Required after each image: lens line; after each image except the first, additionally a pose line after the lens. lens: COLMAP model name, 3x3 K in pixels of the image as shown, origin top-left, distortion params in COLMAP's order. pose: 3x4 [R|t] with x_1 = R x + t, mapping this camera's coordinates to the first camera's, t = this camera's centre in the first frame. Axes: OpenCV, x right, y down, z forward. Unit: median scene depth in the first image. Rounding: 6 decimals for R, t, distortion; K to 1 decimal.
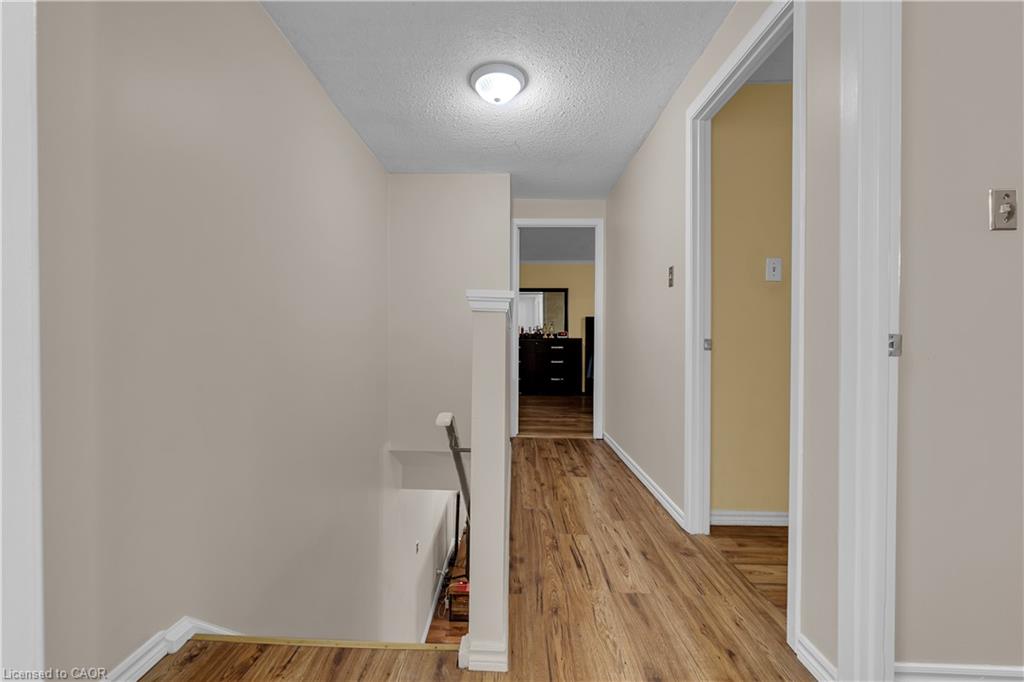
lens RADIAL K [[441.1, 0, 510.6], [0, 441.1, 339.0], [0, 0, 1]] dist [-0.002786, 0.000093]
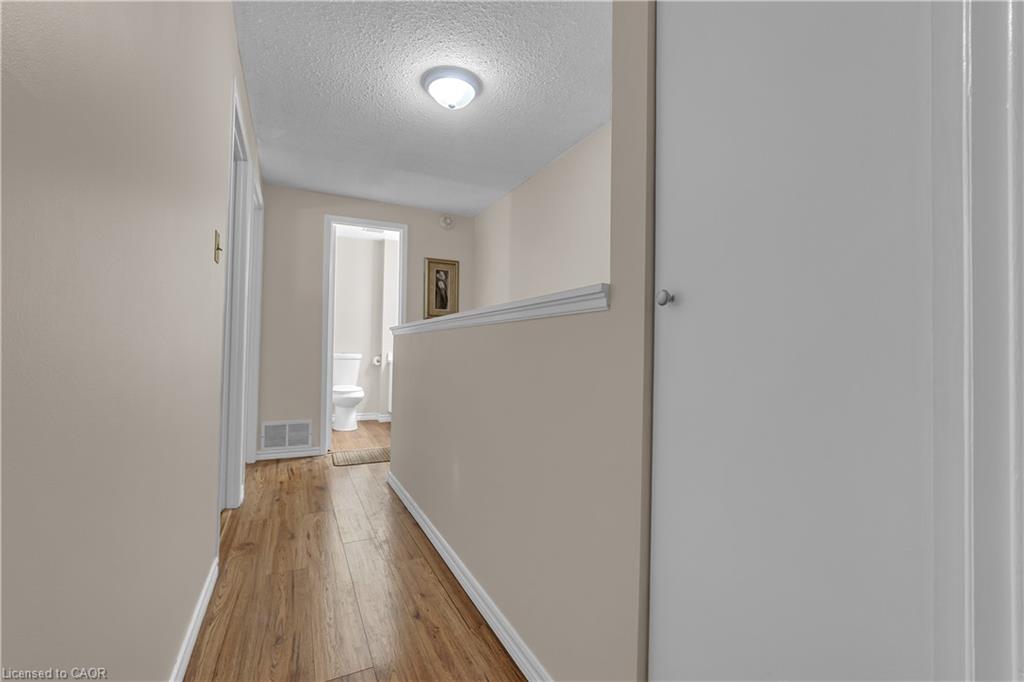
lens RADIAL K [[441.1, 0, 511.1], [0, 441.1, 344.8], [0, 0, 1]] dist [-0.002786, 0.000093]
pose [[-0.891749, -0.028363, -0.451641, 0.306679], [-0.022297, 0.999576, -0.018750, 0.008537], [0.451981, -0.006650, -0.892003, 2.114436]]
